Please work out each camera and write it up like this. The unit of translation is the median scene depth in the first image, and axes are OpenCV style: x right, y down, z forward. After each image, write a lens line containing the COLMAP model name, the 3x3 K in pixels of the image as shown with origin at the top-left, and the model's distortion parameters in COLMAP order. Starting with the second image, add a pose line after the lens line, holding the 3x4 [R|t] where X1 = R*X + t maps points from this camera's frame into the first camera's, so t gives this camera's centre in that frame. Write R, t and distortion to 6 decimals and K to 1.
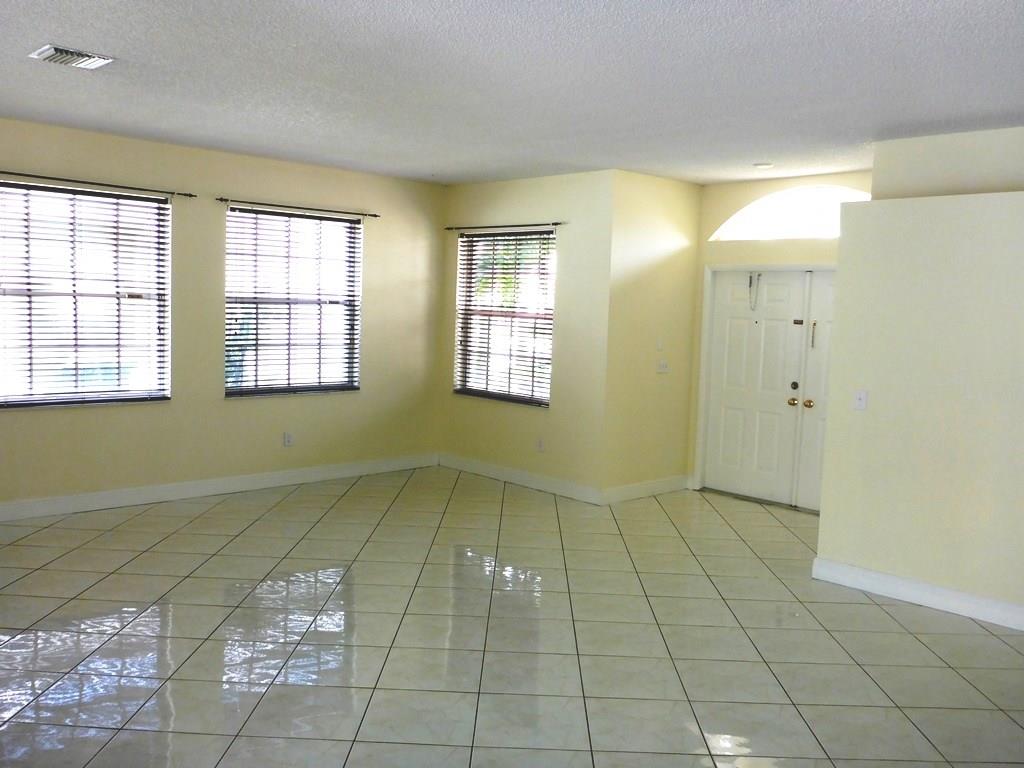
lens RADIAL K [[864.6, 0, 485.5], [0, 864.6, 381.7], [0, 0, 1]] dist [-0.033714, 0.002584]
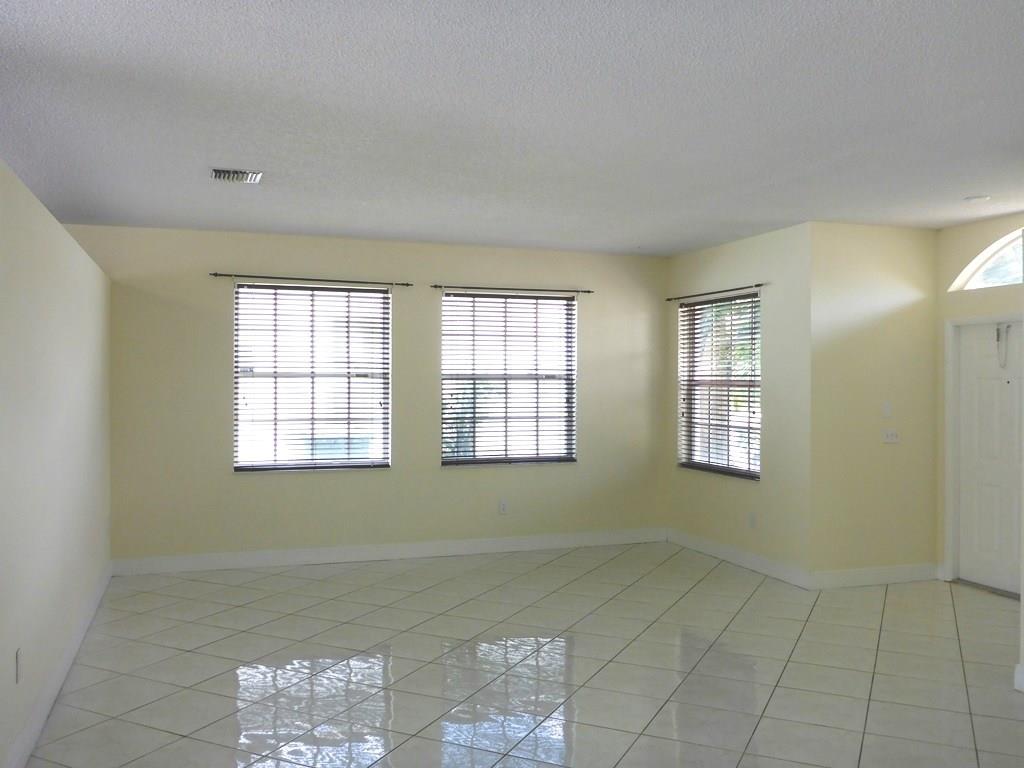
lens RADIAL K [[864.6, 0, 501.3], [0, 864.6, 382.8], [0, 0, 1]] dist [-0.033714, 0.002584]
pose [[0.910539, -0.031709, -0.412206, 0.204572], [-0.009176, 0.995259, -0.096830, 0.016989], [0.413322, 0.091950, 0.905930, 0.035457]]
